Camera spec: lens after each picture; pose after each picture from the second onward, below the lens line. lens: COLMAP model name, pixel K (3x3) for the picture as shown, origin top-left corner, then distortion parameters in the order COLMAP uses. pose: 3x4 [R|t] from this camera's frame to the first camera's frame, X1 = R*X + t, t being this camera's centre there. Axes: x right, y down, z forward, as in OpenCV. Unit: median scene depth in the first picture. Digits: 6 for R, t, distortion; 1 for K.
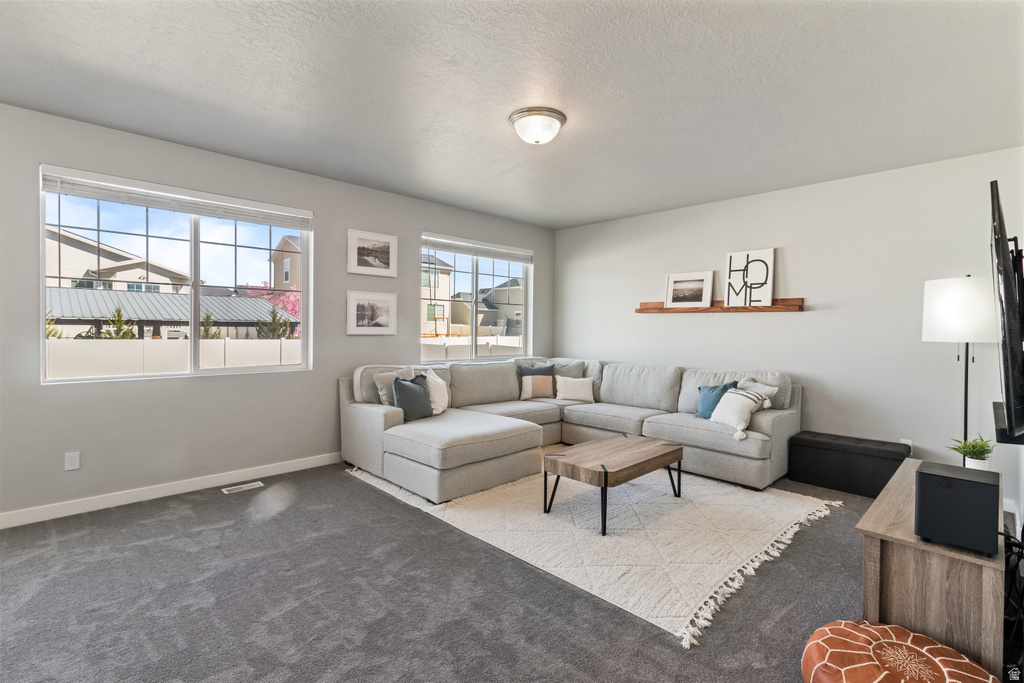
lens RADIAL K [[479.7, 0, 514.2], [0, 479.7, 330.3], [0, 0, 1]] dist [0.001678, -0.000140]
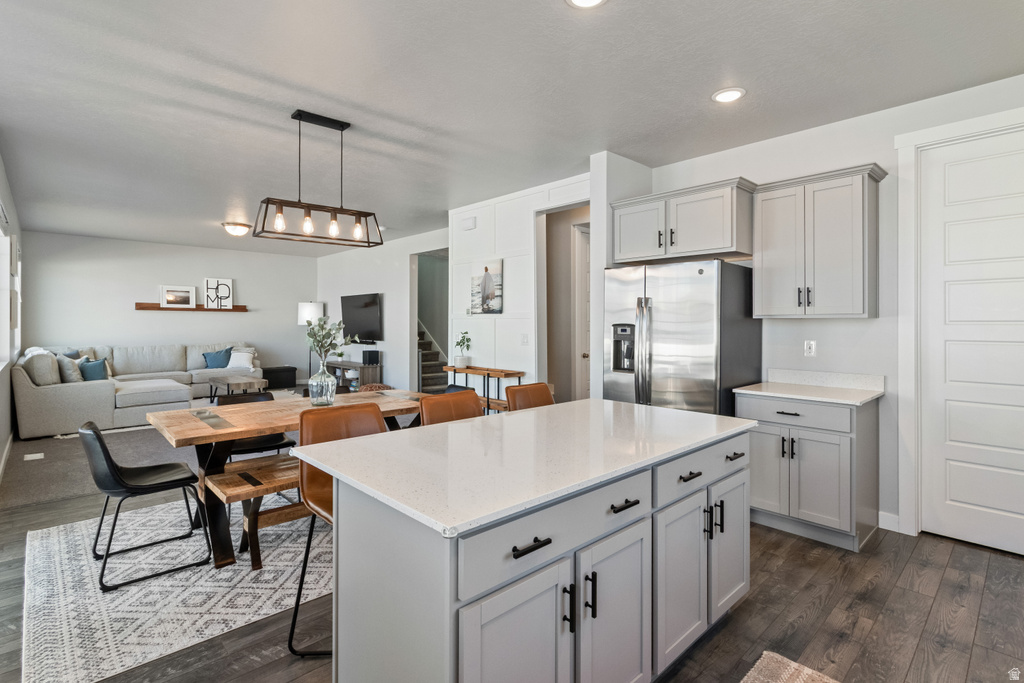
lens RADIAL K [[493.0, 0, 511.8], [0, 493.0, 318.4], [0, 0, 1]] dist [-0.001704, -0.000223]
pose [[0.007016, -0.006097, 0.999957, -1.383629], [0.001346, 0.999981, 0.006088, -0.020584], [-0.999974, 0.001303, 0.007024, -0.149143]]
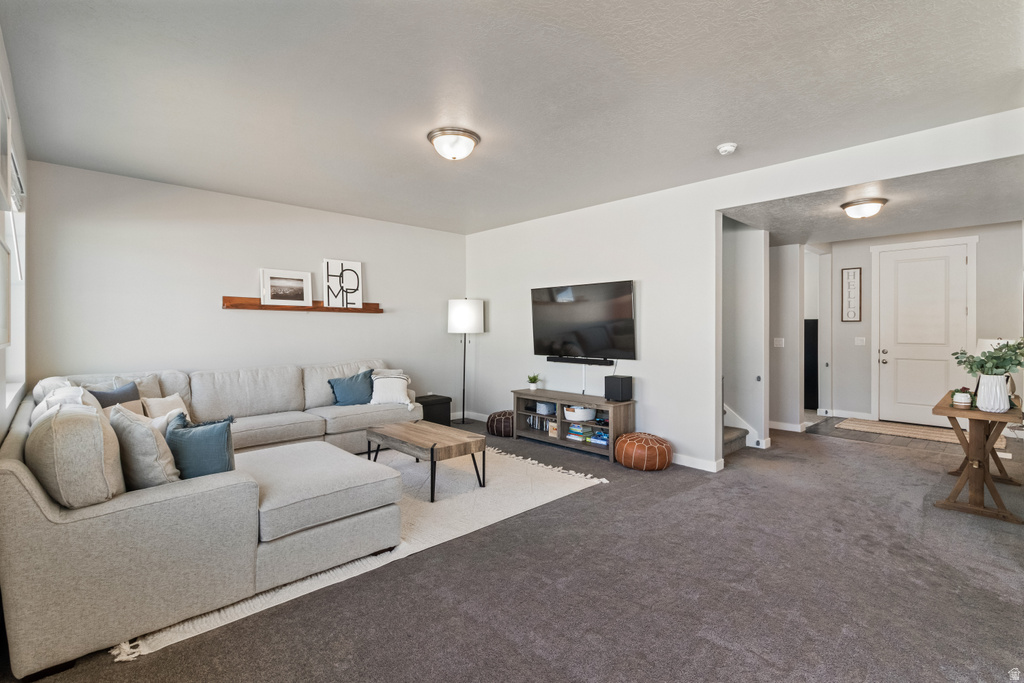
lens RADIAL K [[479.7, 0, 514.2], [0, 479.7, 330.3], [0, 0, 1]] dist [0.001678, -0.000140]
pose [[0.011998, -0.014858, 0.999818, -0.672371], [0.004294, 0.999881, 0.014807, -0.009336], [-0.999919, 0.004116, 0.012061, 0.550941]]
